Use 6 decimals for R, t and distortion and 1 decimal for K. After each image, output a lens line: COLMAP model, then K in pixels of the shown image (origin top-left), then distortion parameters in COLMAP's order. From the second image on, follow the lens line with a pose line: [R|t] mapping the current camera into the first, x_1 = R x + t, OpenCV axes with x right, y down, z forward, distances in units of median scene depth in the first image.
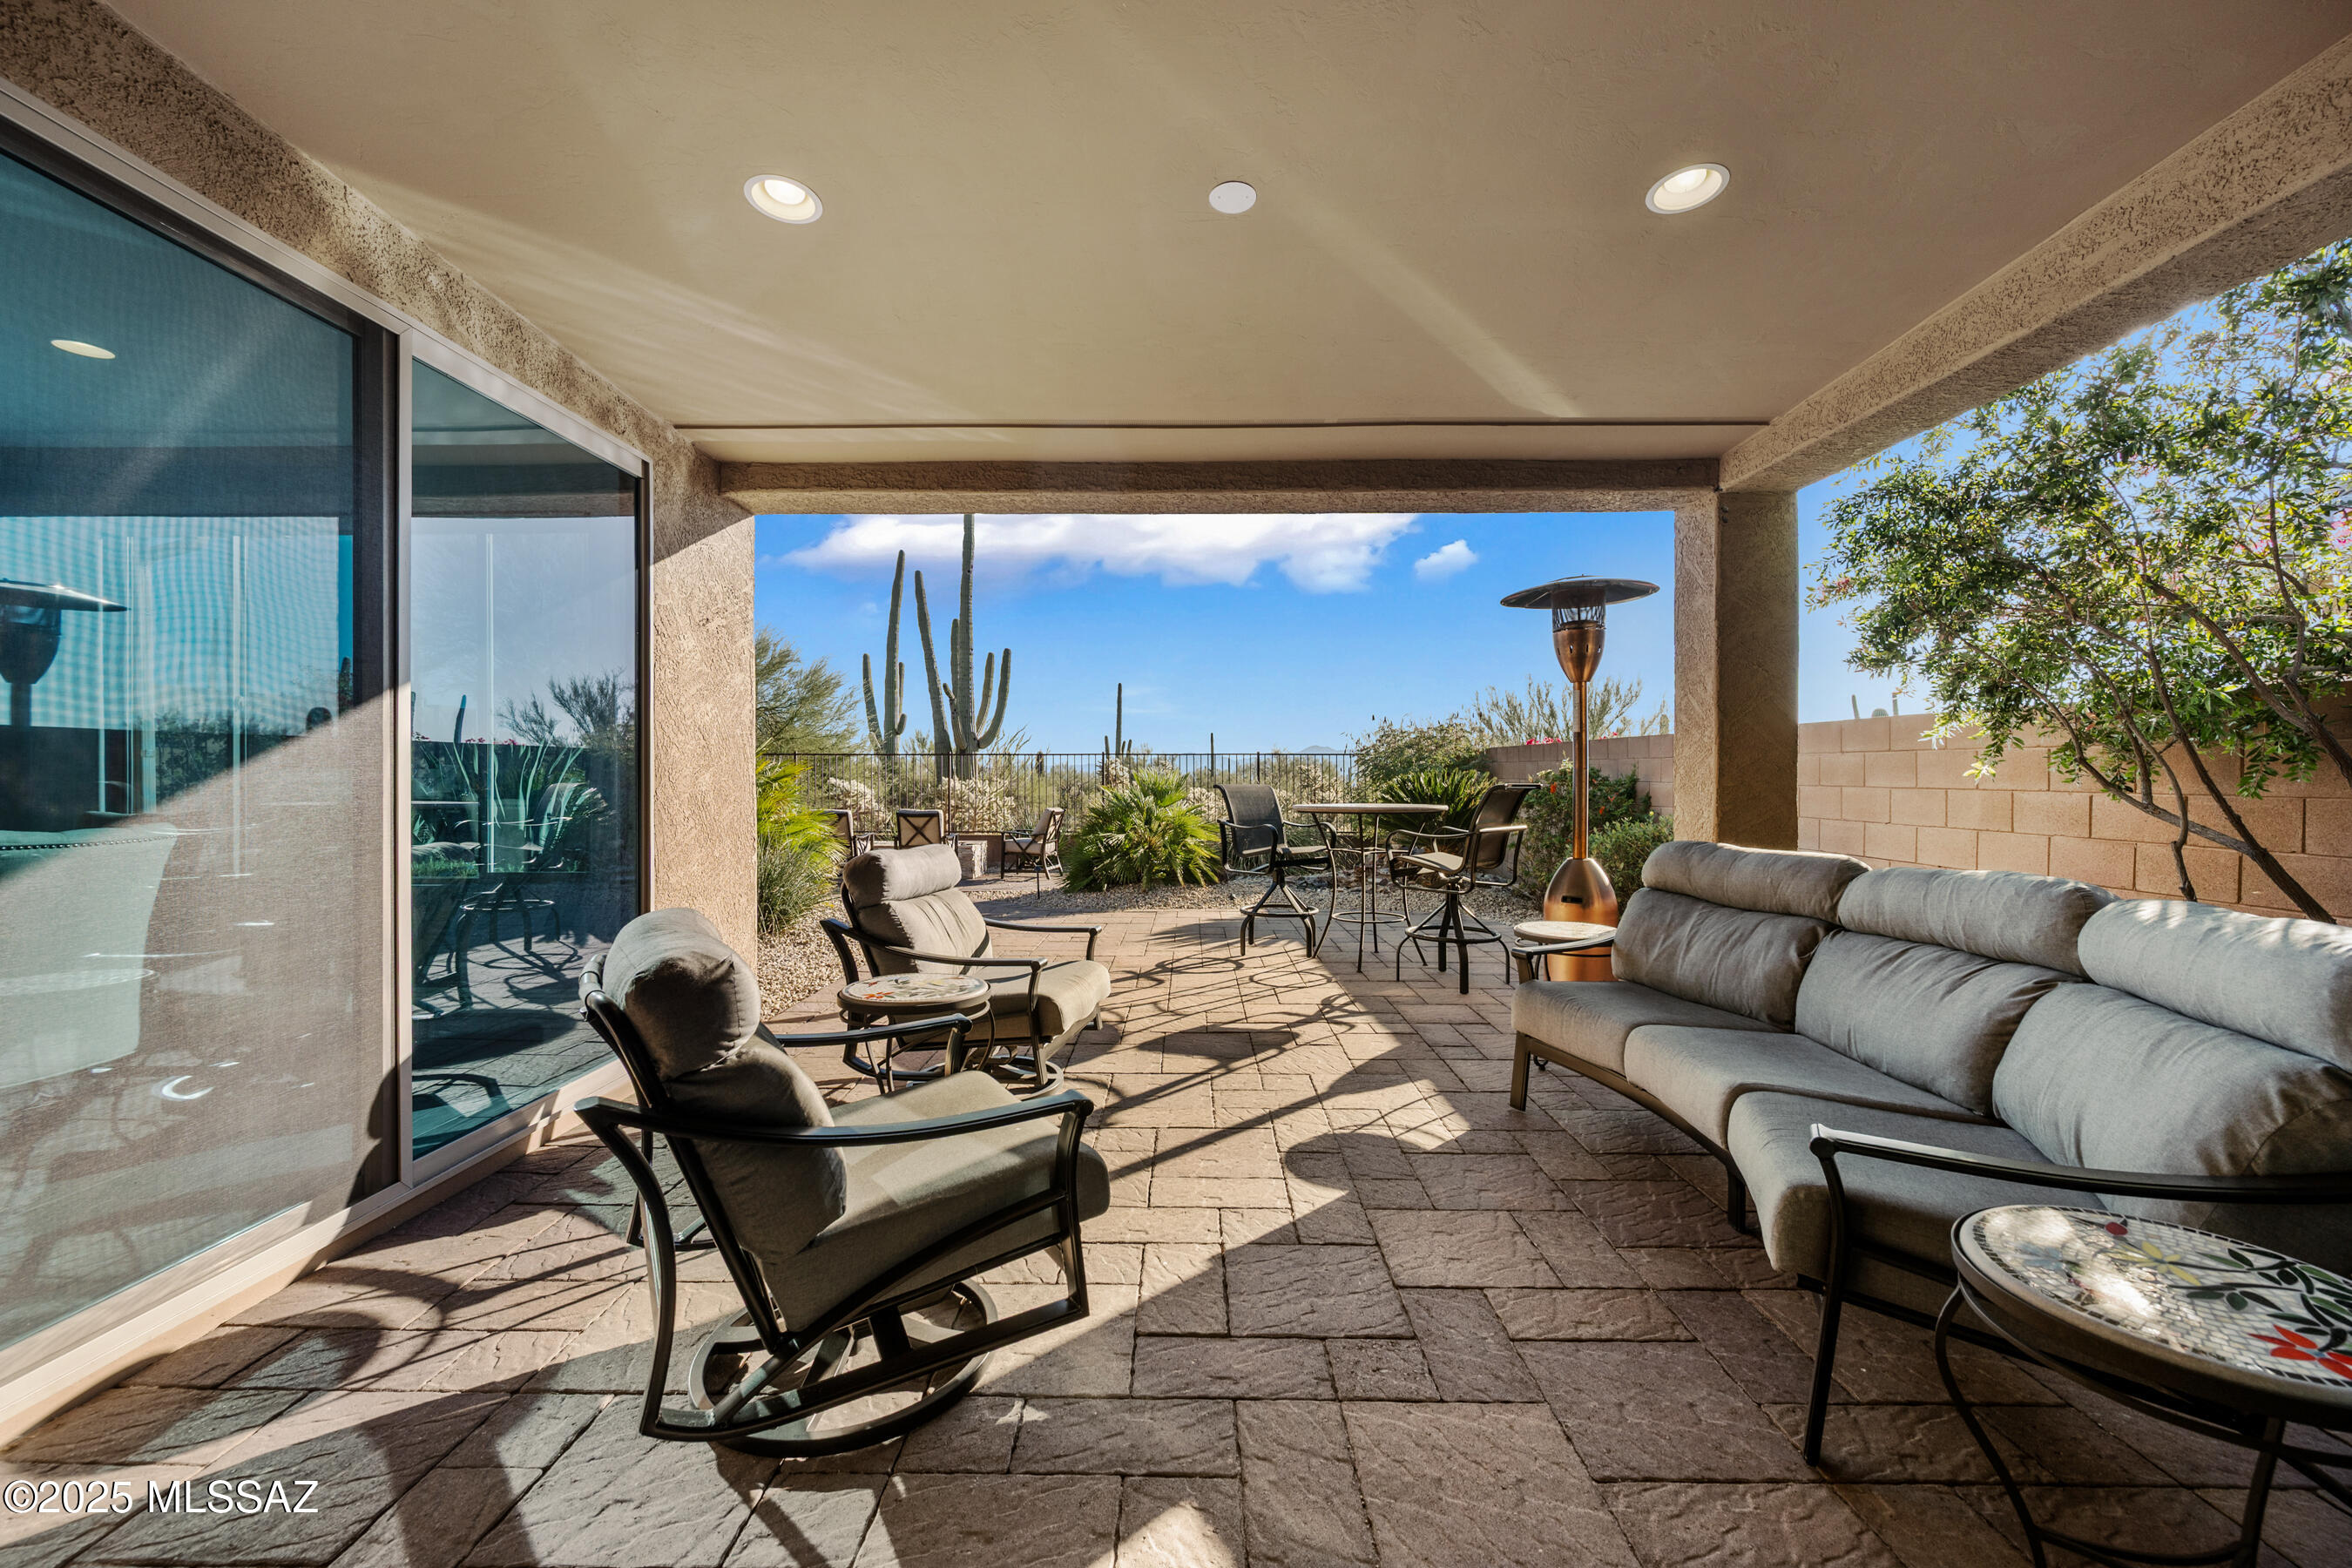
lens RADIAL K [[923.0, 0, 1173.2], [0, 923.0, 773.5], [0, 0, 1]] dist [-0.001248, -0.000236]
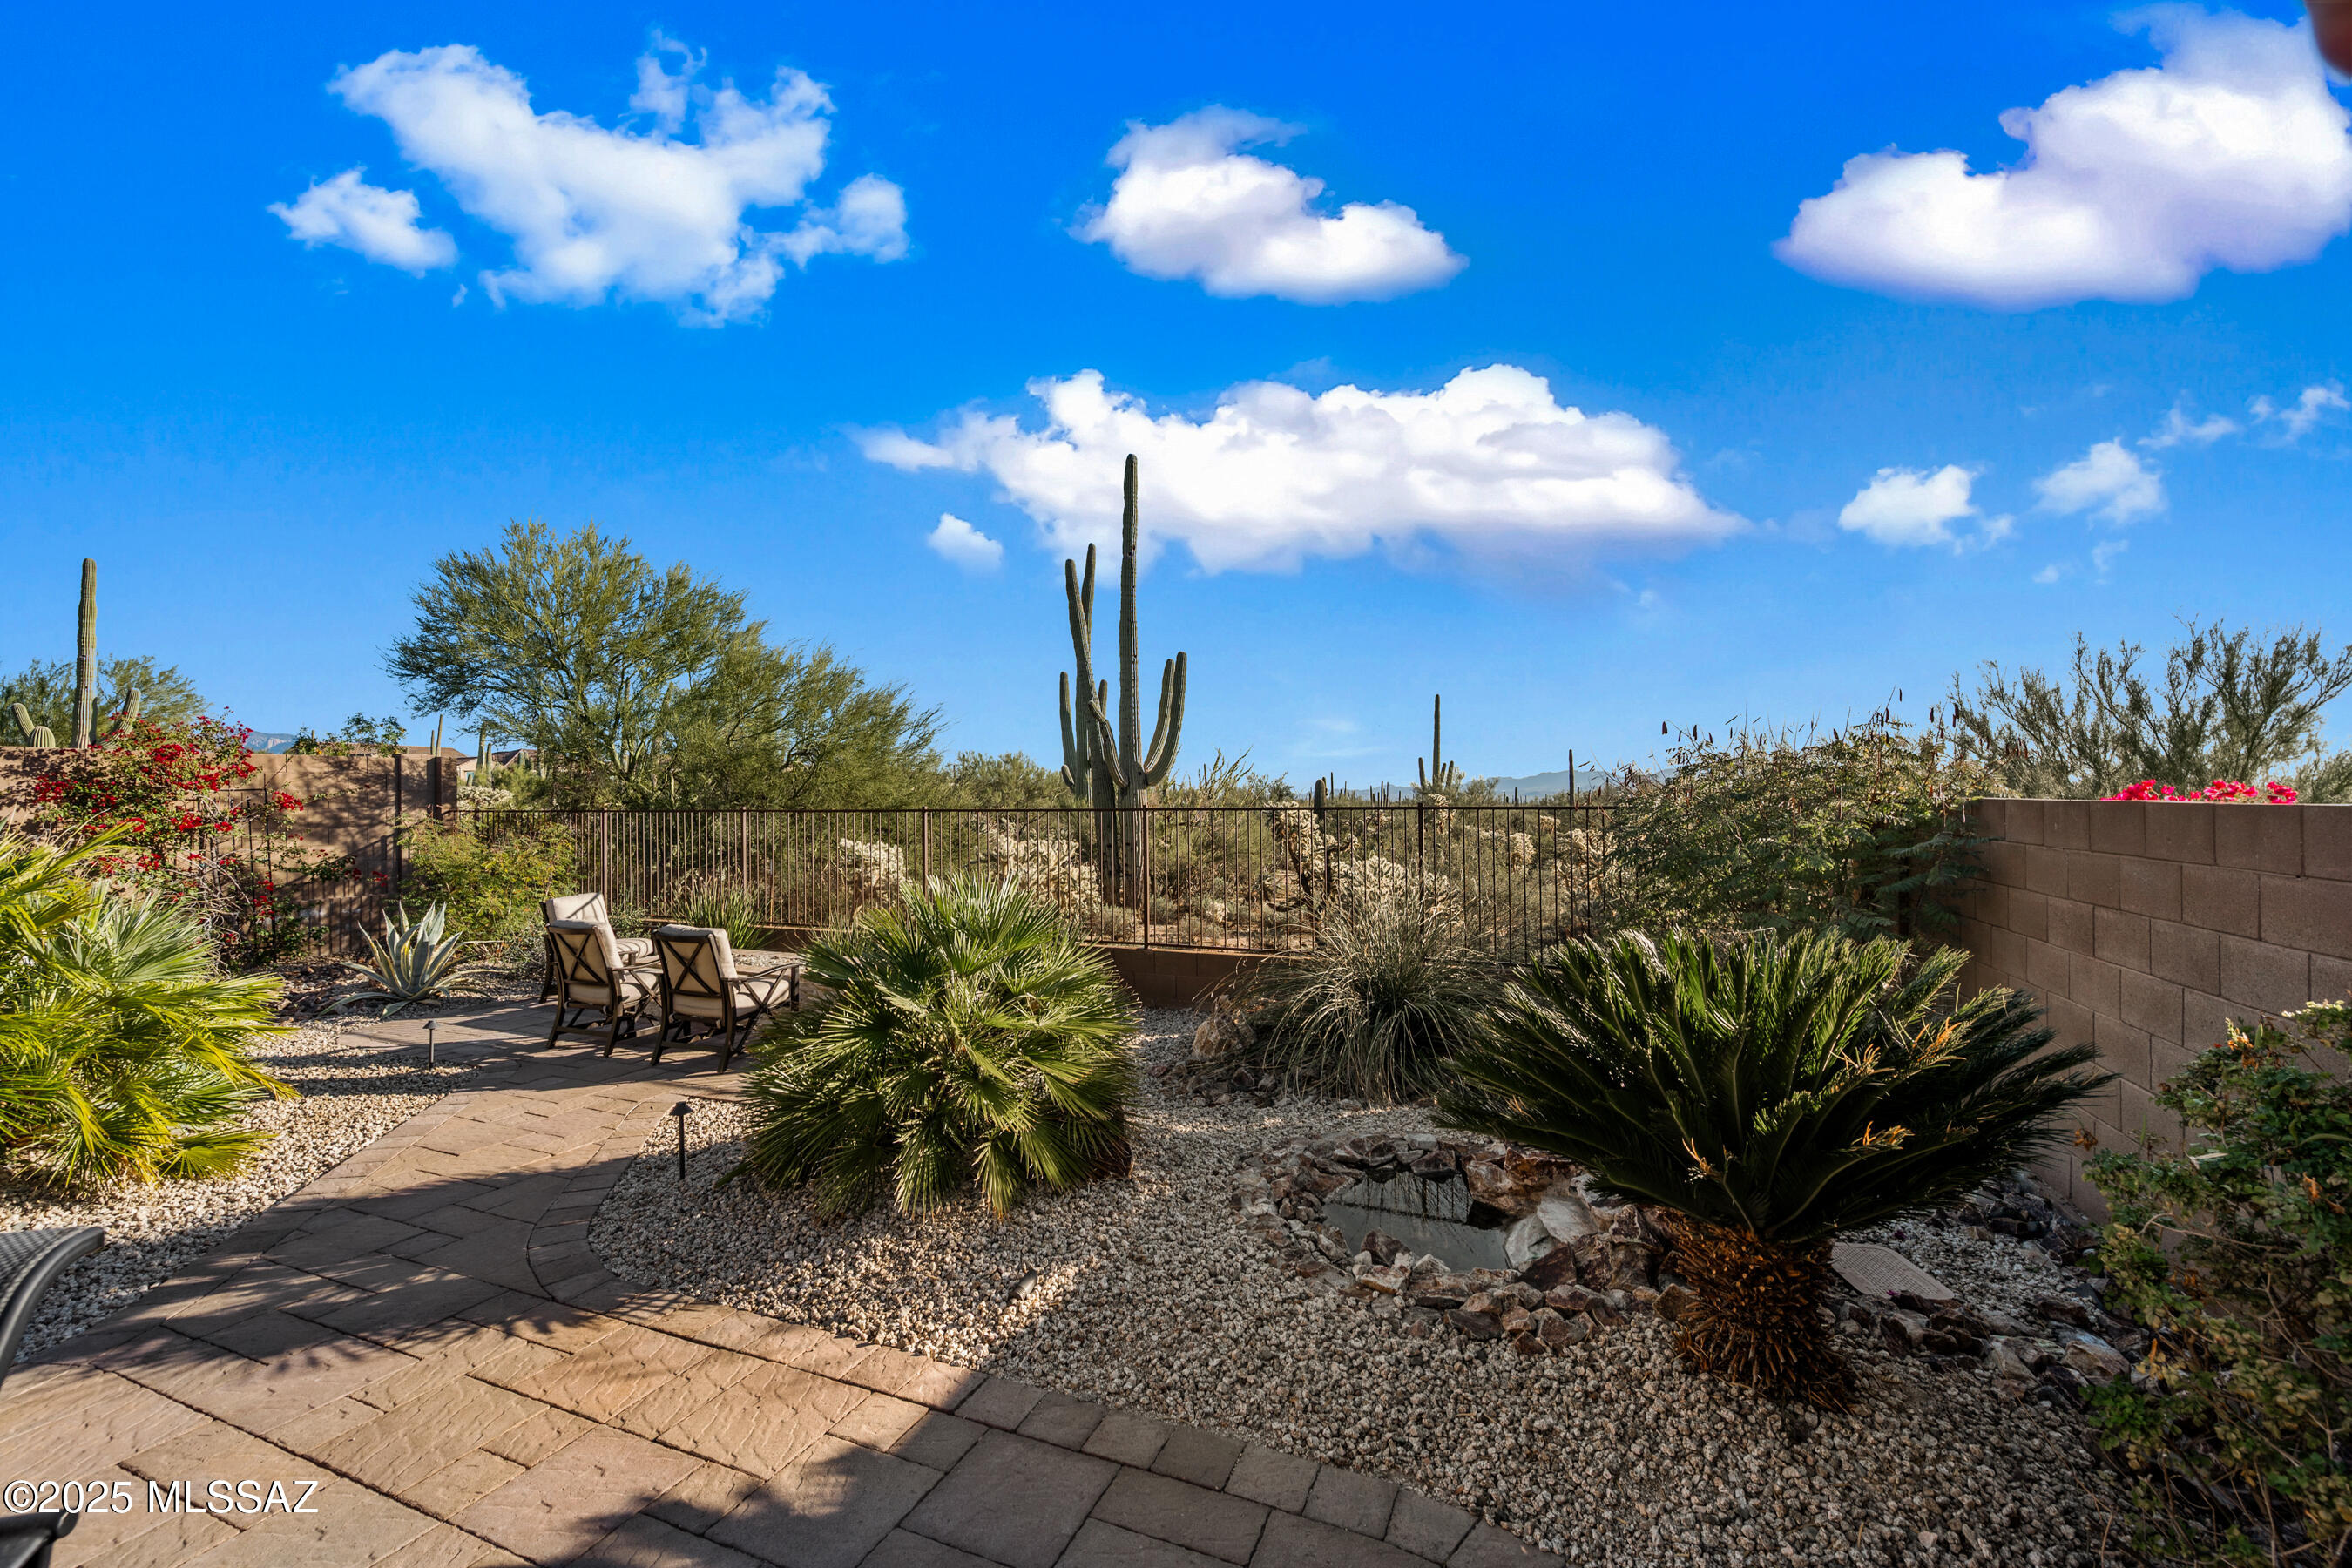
lens RADIAL K [[949.8, 0, 1172.1], [0, 949.8, 789.7], [0, 0, 1]] dist [0.001988, -0.000268]
pose [[0.928352, -0.013427, -0.371459, 0.571441], [0.010875, 0.999901, -0.008964, -0.097426], [0.371542, 0.004282, 0.928406, 1.626323]]
